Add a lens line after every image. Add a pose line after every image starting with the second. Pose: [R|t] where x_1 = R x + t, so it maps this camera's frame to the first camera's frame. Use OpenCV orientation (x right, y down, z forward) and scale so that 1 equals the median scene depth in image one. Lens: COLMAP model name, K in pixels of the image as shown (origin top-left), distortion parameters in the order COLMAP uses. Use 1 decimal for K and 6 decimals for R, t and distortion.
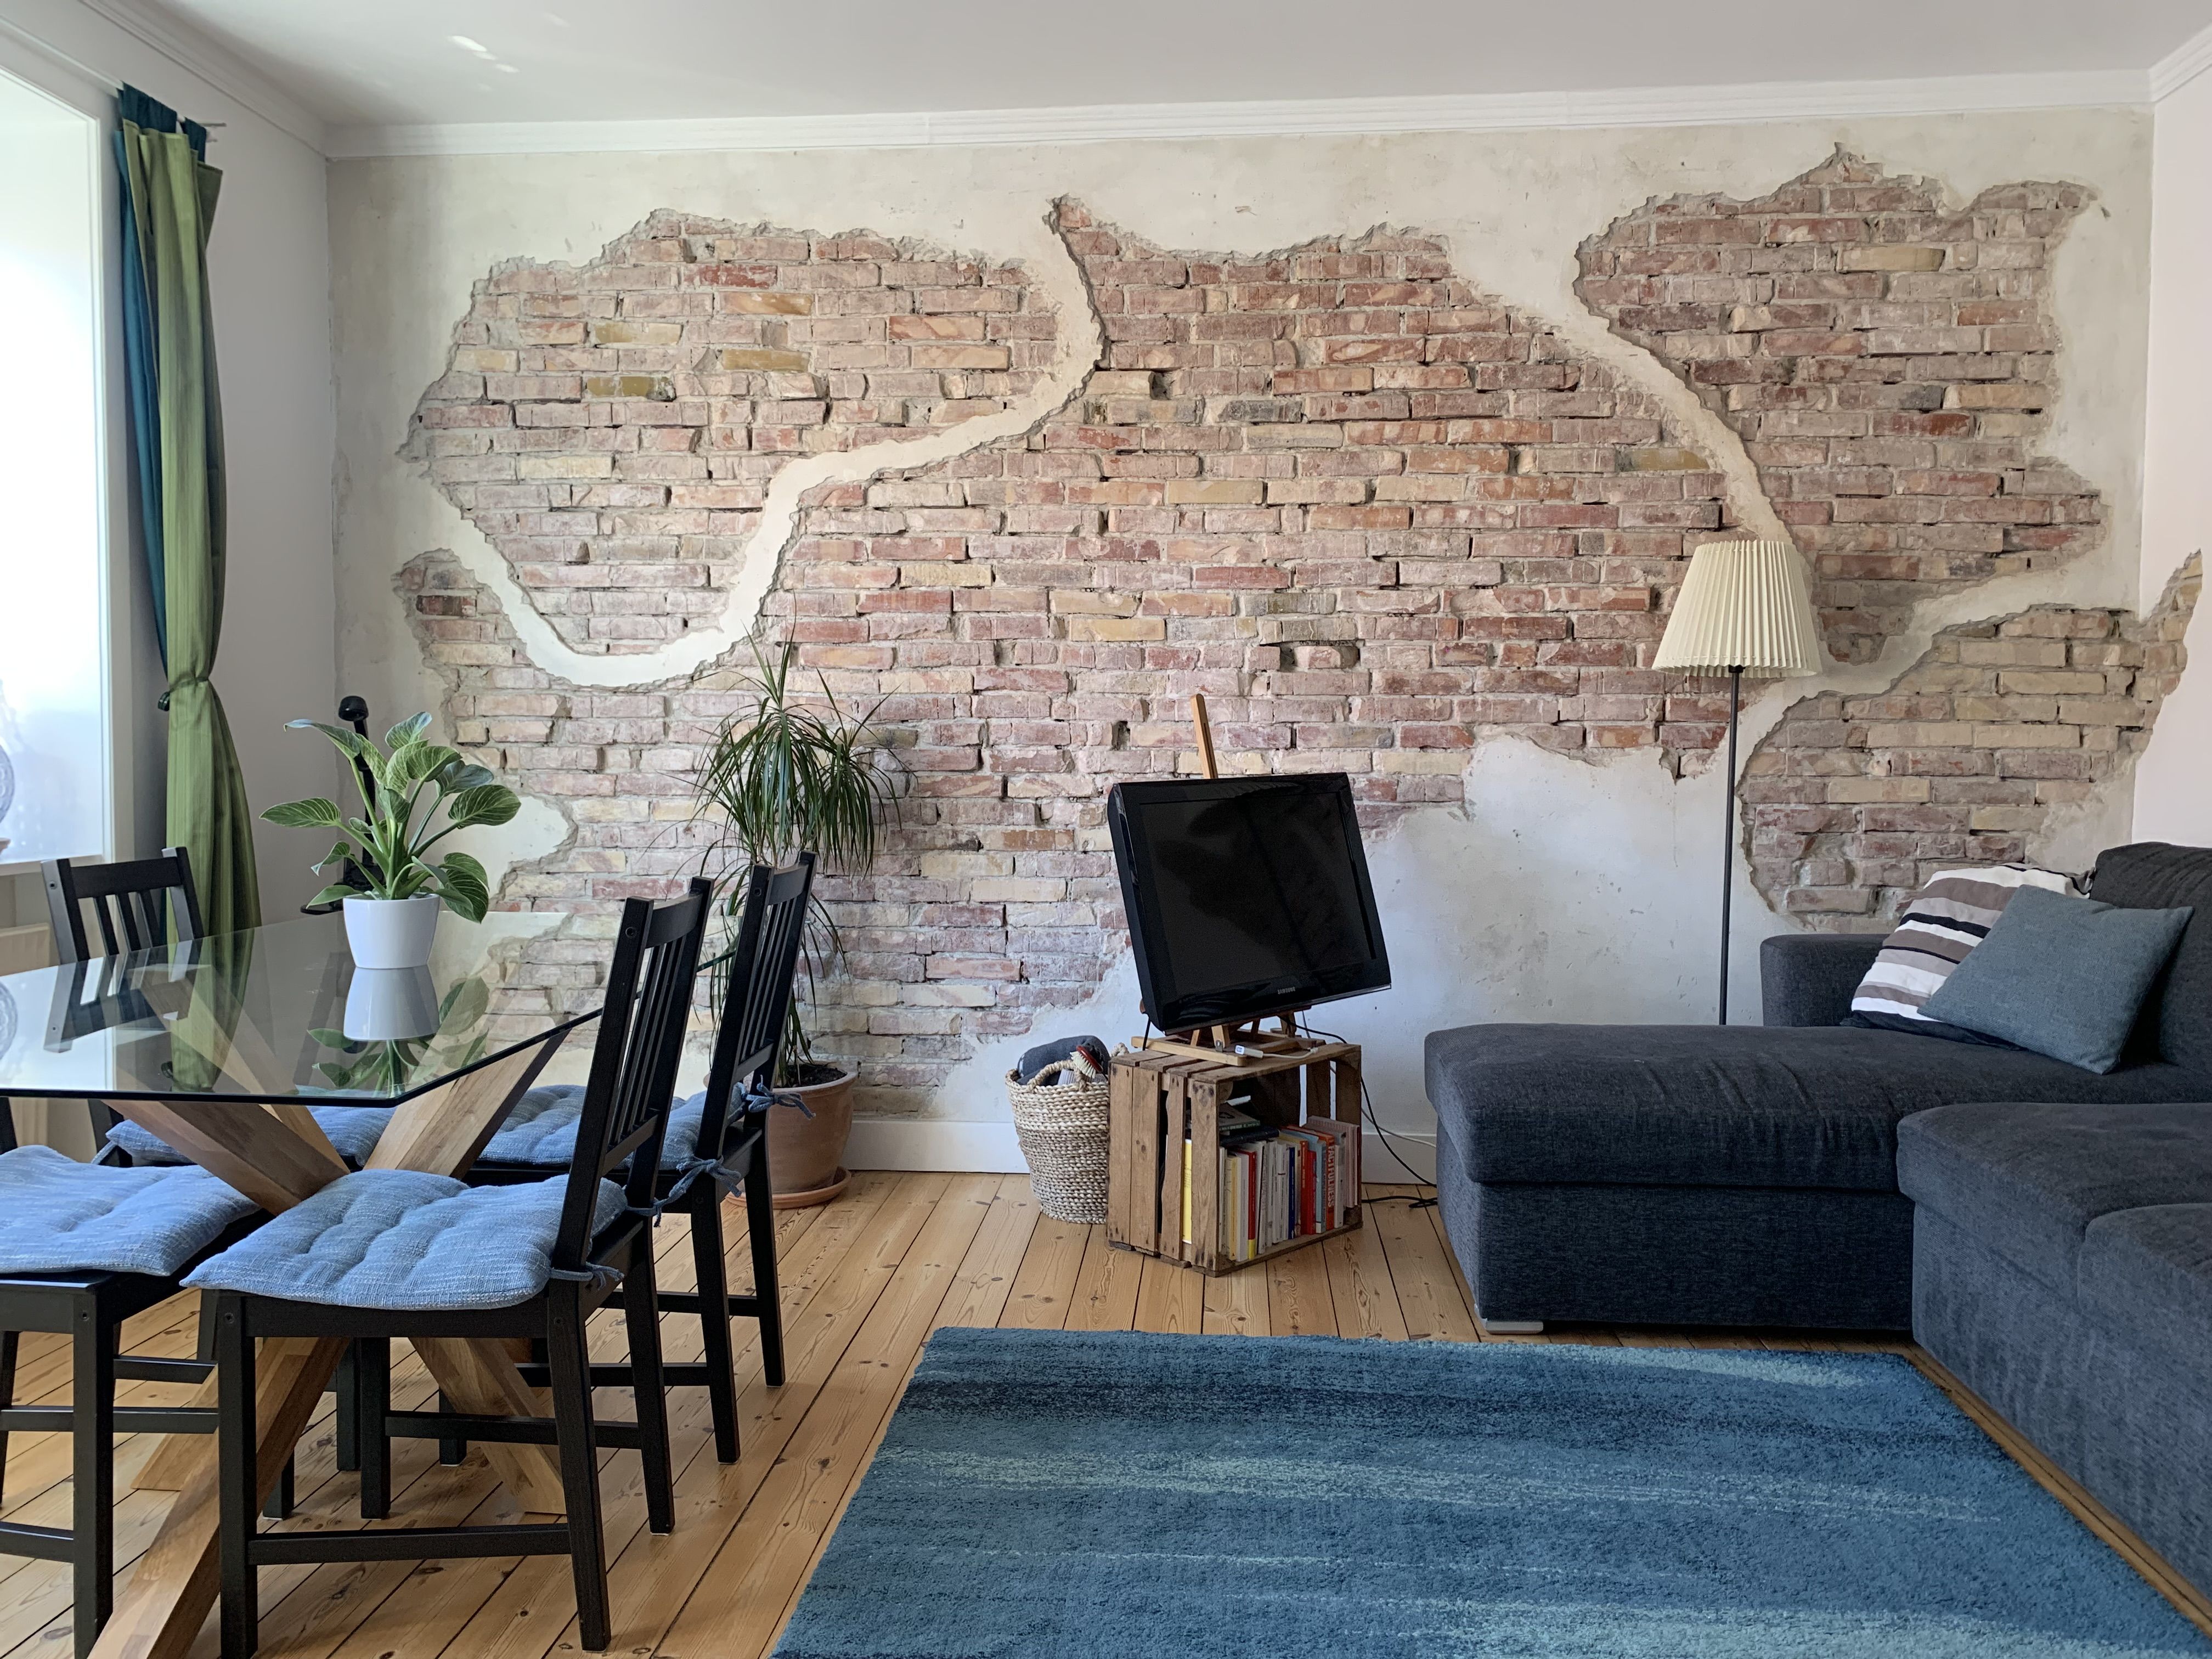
lens RADIAL K [[1672.6, 0, 1103.8], [0, 1672.6, 827.3], [0, 0, 1]] dist [0.049110, -0.059721]
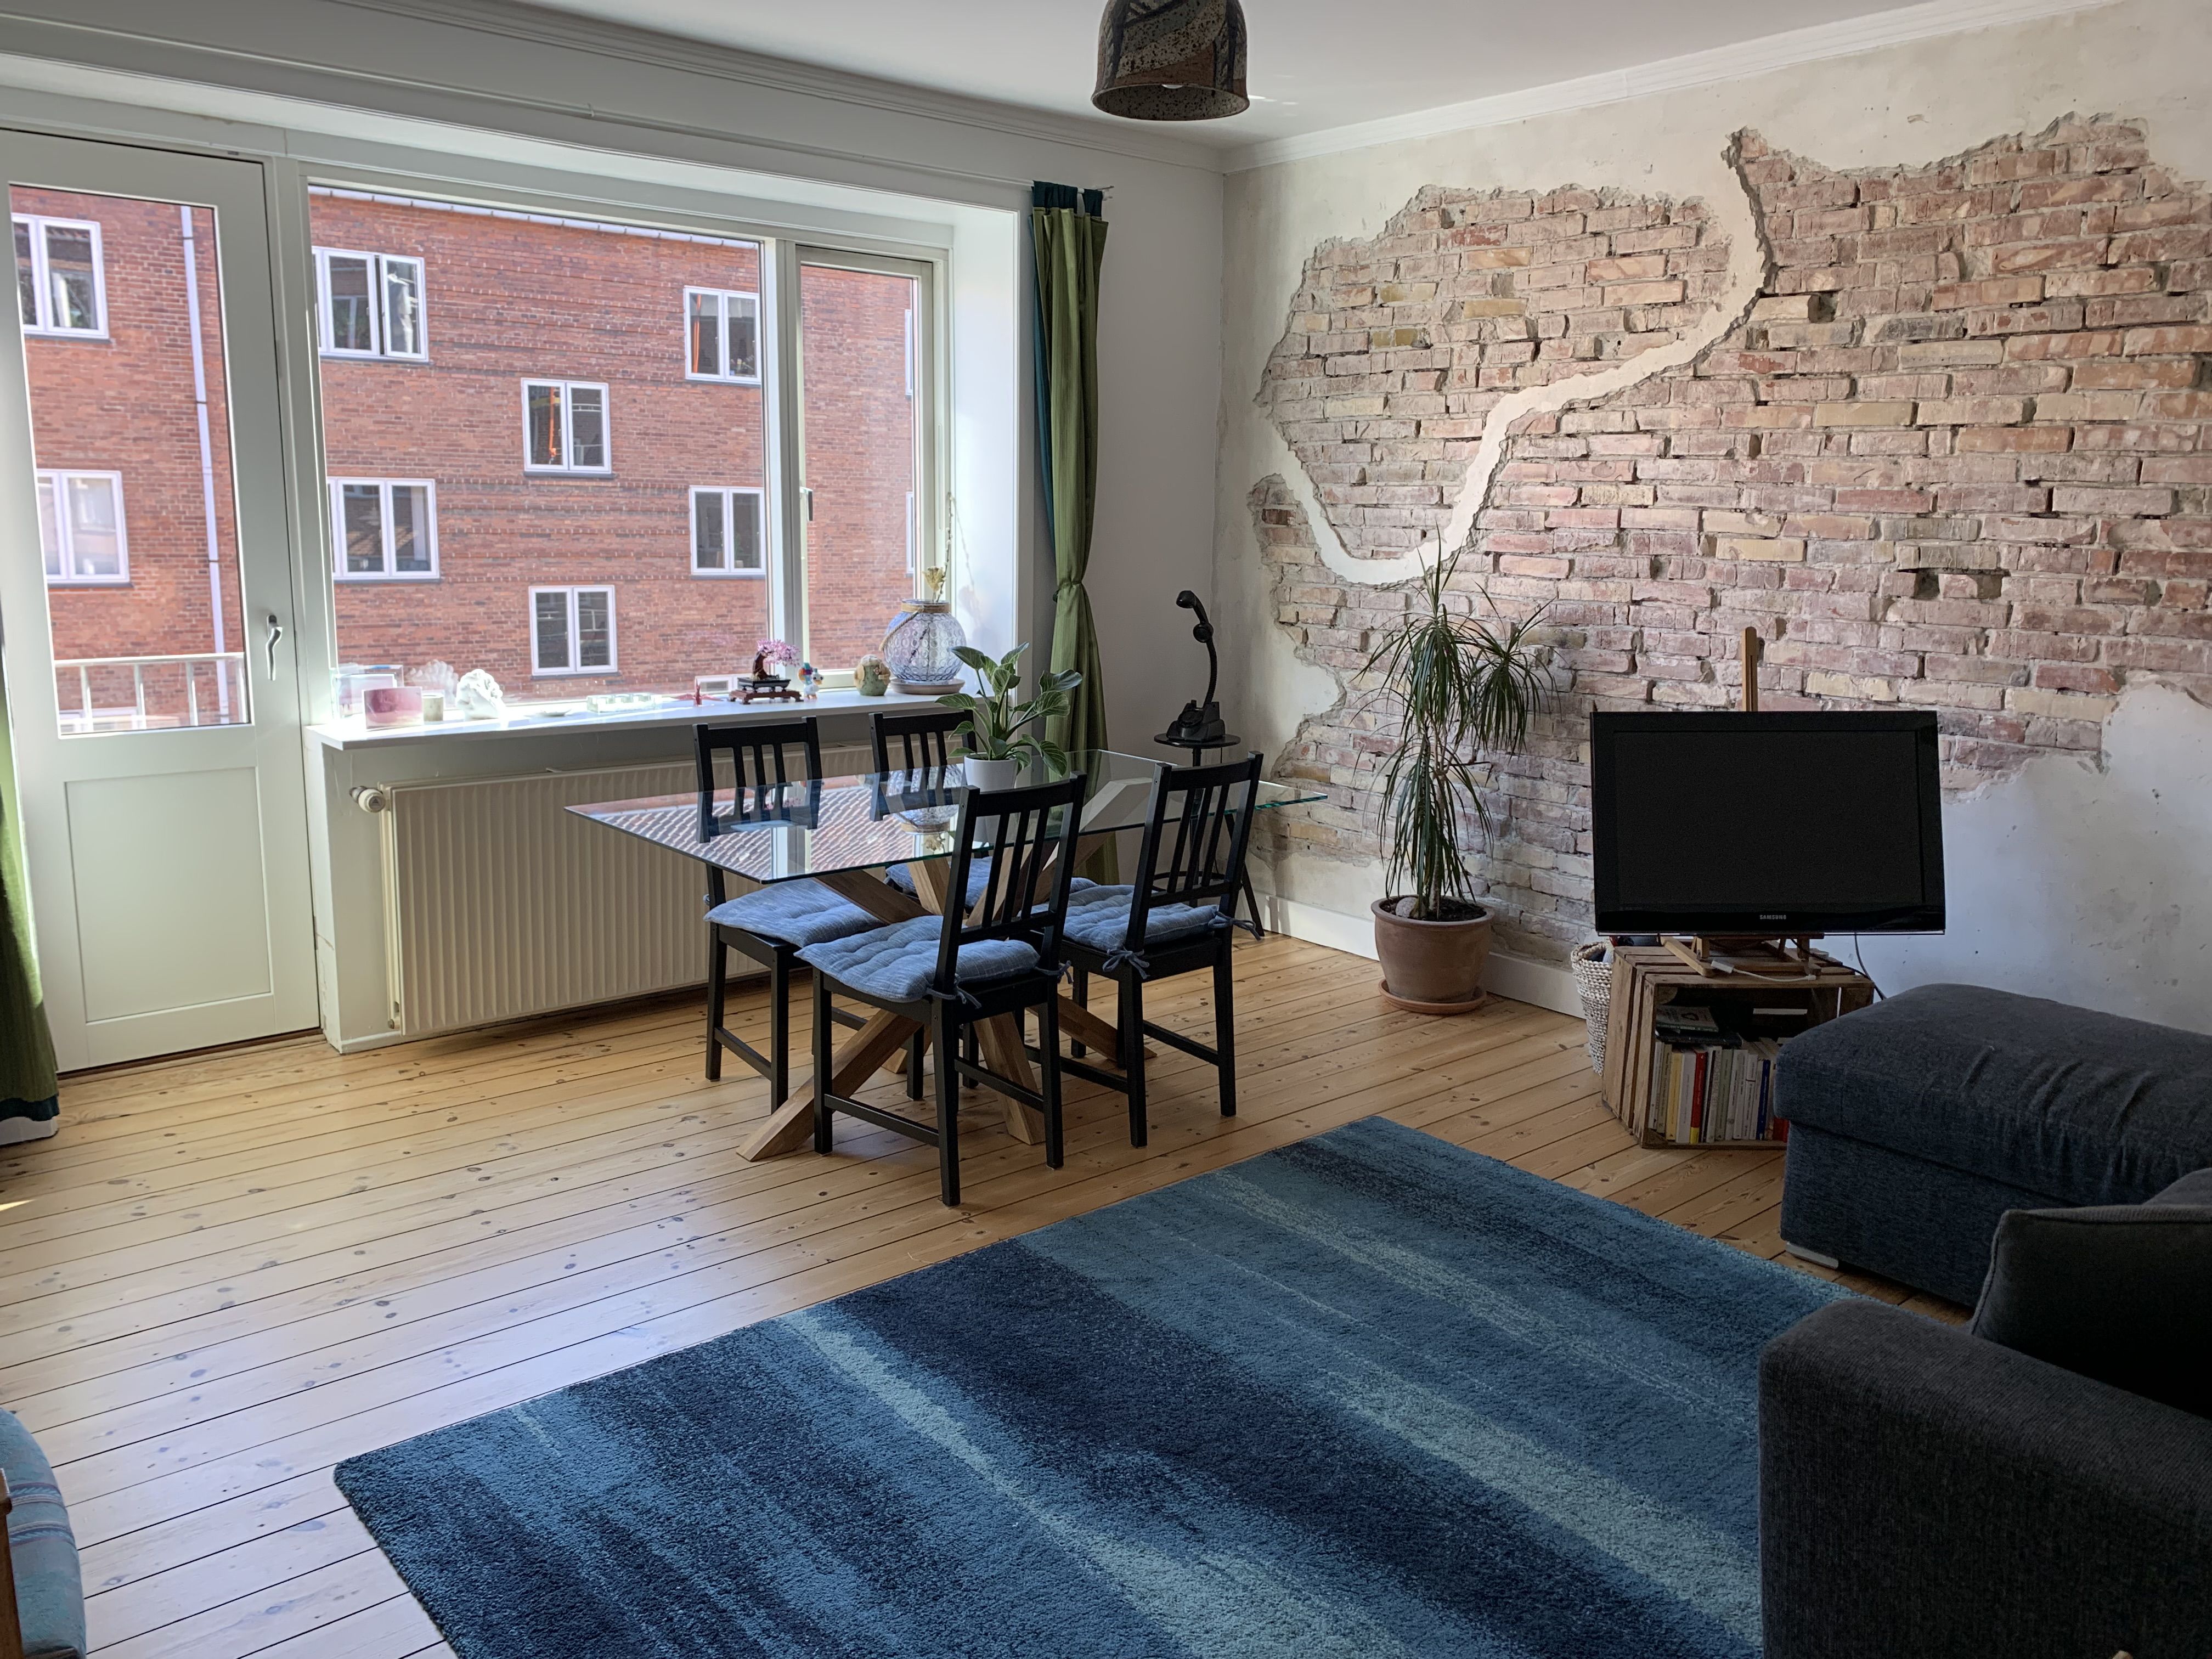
lens RADIAL K [[1672.6, 0, 1114.1], [0, 1672.6, 843.1], [0, 0, 1]] dist [0.049110, -0.059721]
pose [[0.709505, 0.150869, -0.688362, 0.479644], [-0.053487, 0.985525, 0.160869, -0.086659], [0.702668, -0.077319, 0.707304, -0.042747]]
